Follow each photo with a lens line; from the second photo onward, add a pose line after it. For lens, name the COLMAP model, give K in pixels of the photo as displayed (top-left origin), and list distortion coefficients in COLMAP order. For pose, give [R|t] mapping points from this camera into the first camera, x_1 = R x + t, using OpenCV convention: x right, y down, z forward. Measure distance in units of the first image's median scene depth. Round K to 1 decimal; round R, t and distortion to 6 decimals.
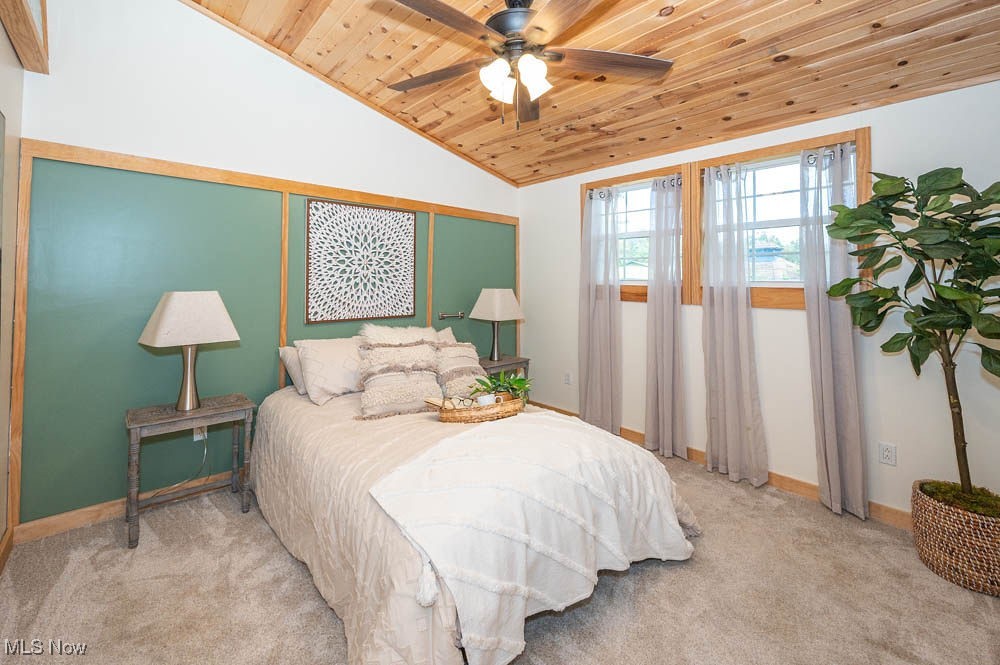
lens RADIAL K [[412.8, 0, 487.5], [0, 412.8, 274.8], [0, 0, 1]] dist [0.001619, 0.000089]
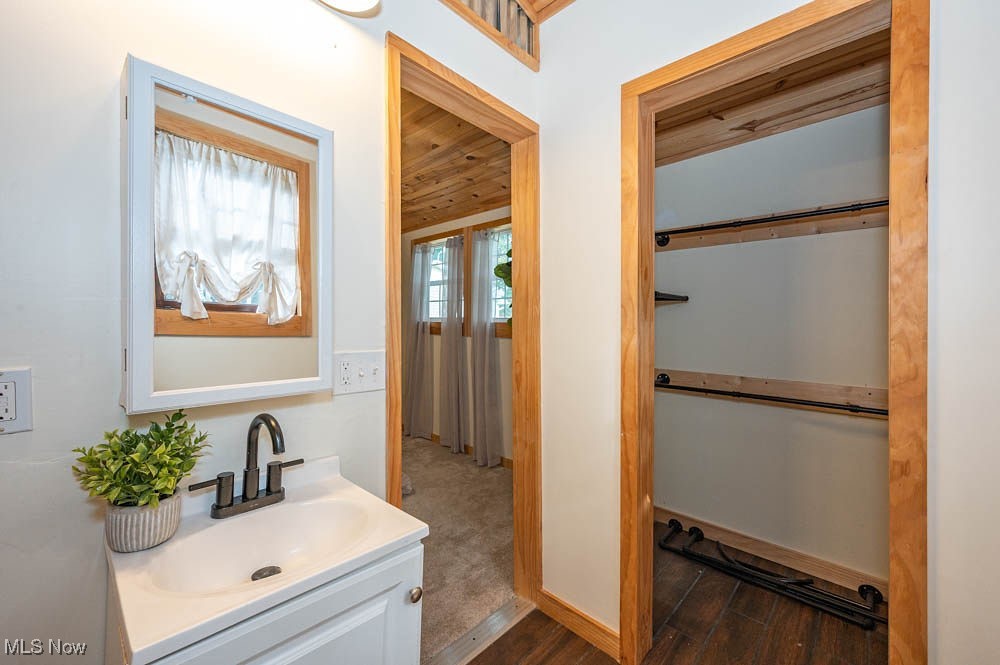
lens RADIAL K [[412.8, 0, 499.9], [0, 412.8, 331.5], [0, 0, 1]] dist [0.001619, 0.000089]
pose [[0.999380, -0.011765, 0.033179, 0.542591], [0.010376, 0.999075, 0.041728, 0.003165], [-0.033639, -0.041358, 0.998578, -0.299752]]
